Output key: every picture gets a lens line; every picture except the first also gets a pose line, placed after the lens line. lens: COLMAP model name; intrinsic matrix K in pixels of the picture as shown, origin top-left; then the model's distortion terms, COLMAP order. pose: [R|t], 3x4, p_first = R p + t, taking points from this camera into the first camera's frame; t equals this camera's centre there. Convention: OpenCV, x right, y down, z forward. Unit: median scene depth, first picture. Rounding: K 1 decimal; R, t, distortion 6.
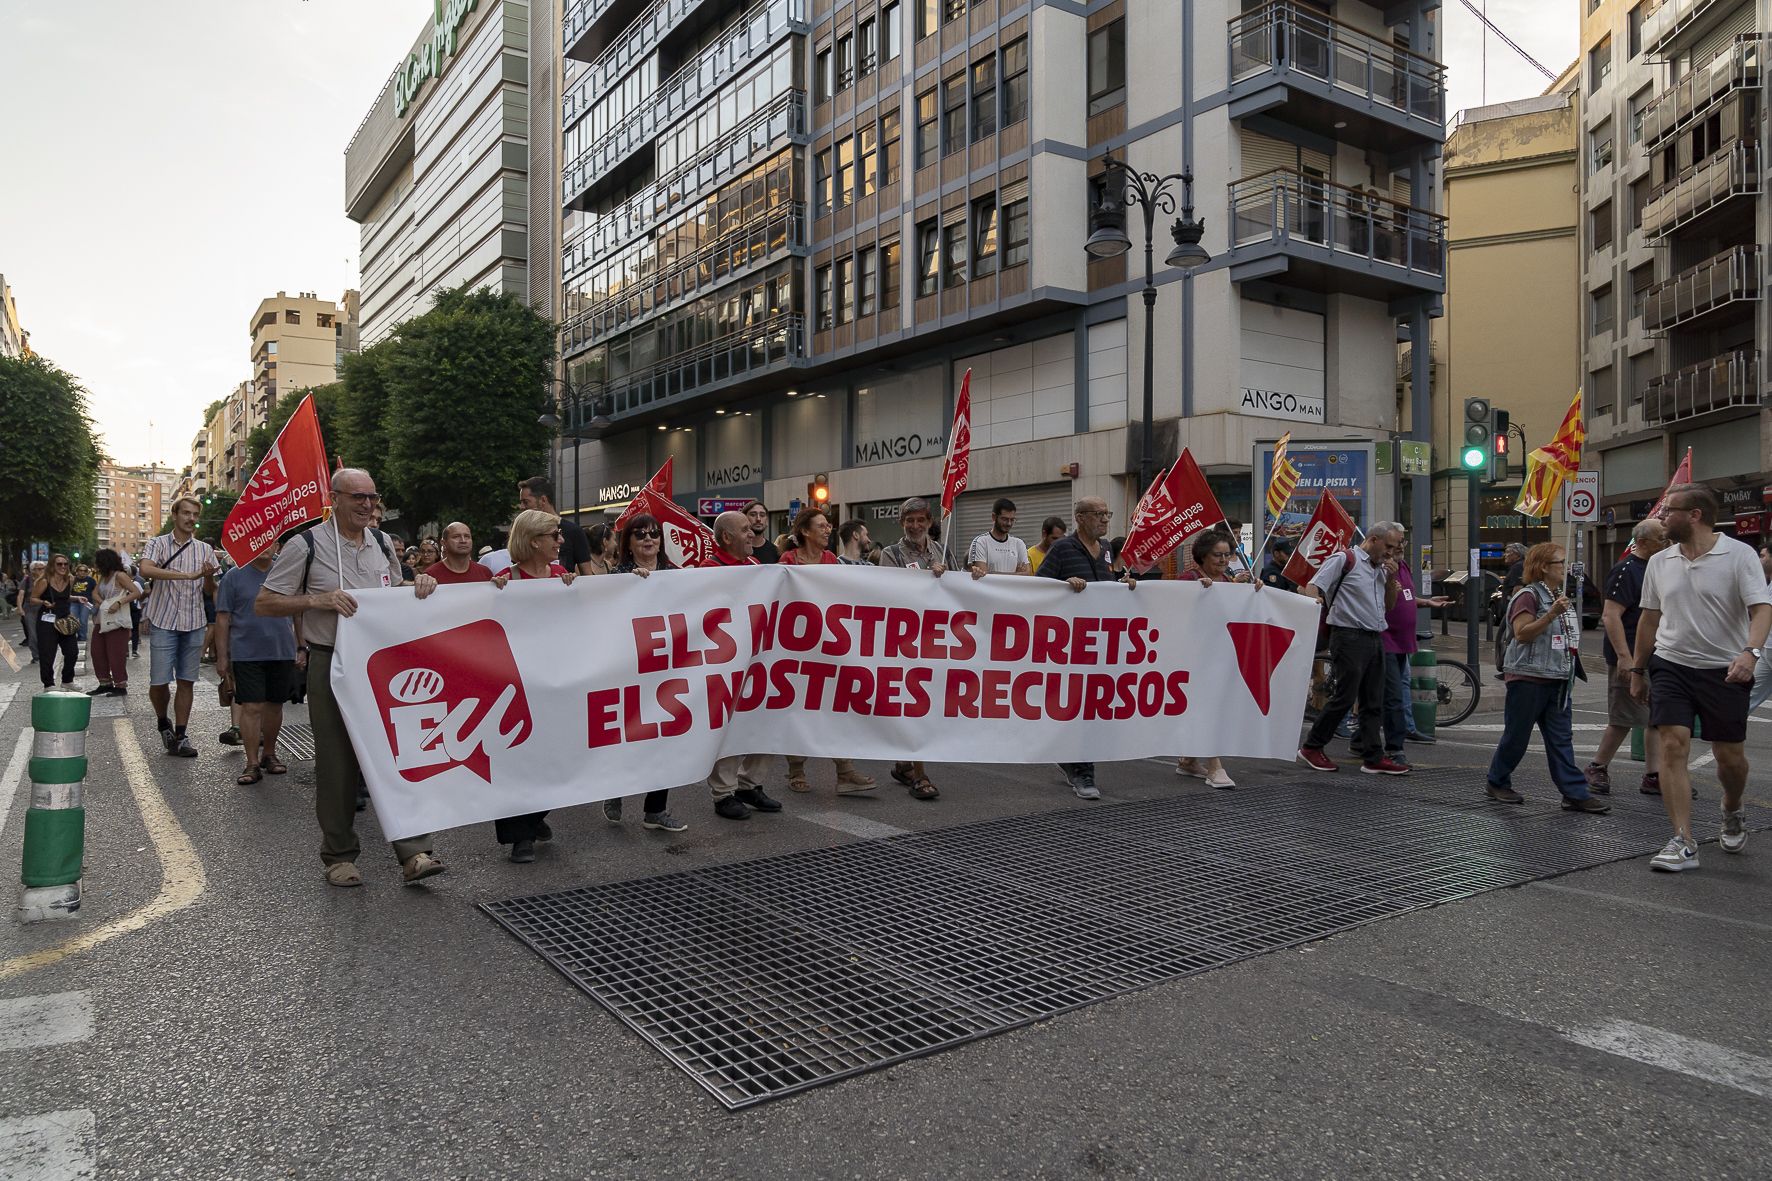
lens RADIAL K [[1294.8, 0, 886.0], [0, 1294.8, 590.5], [0, 0, 1]] dist [0.004075, 0.005470]
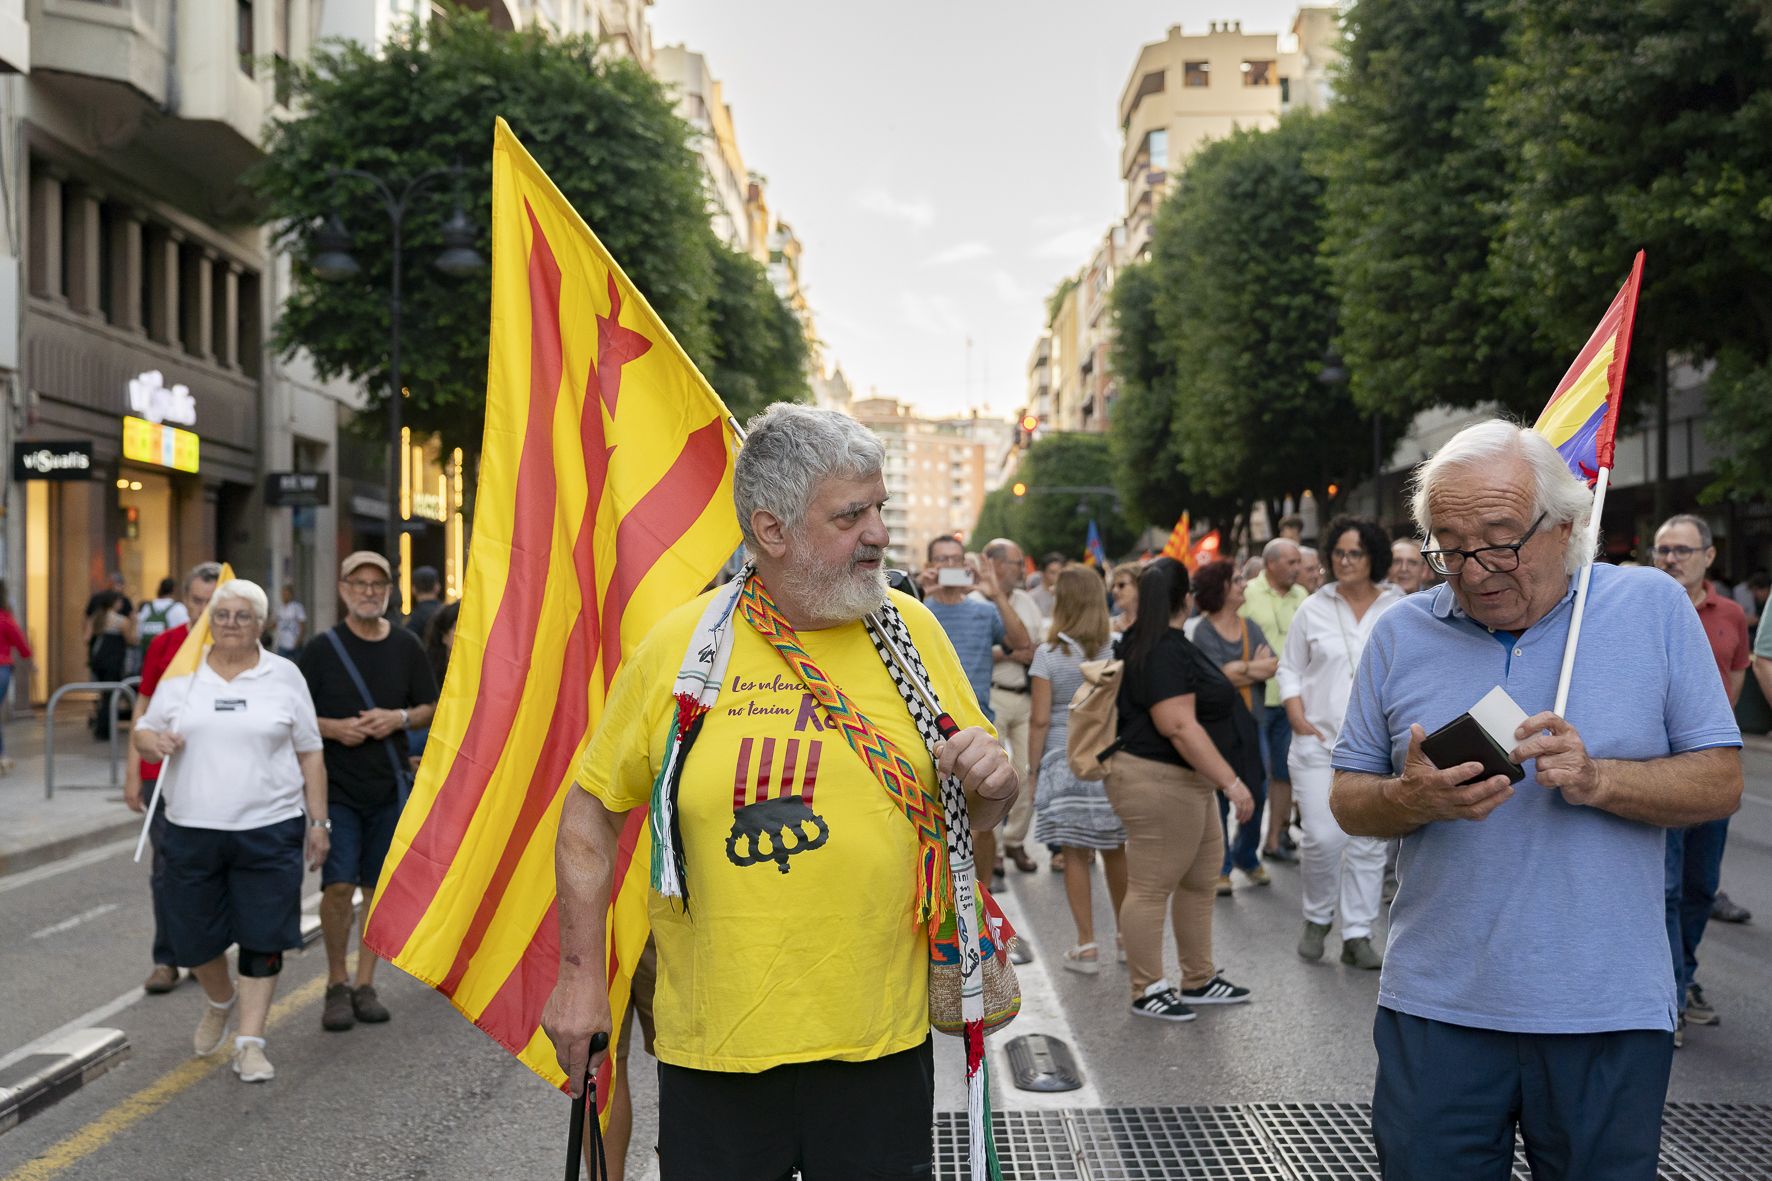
lens RADIAL K [[1294.8, 0, 886.0], [0, 1294.8, 590.5], [0, 0, 1]] dist [0.004075, 0.005470]
pose [[0.792110, -0.014855, -0.610198, -0.253034], [0.005796, 0.999842, -0.016816, -0.007836], [0.610351, 0.009784, 0.792071, 0.538904]]
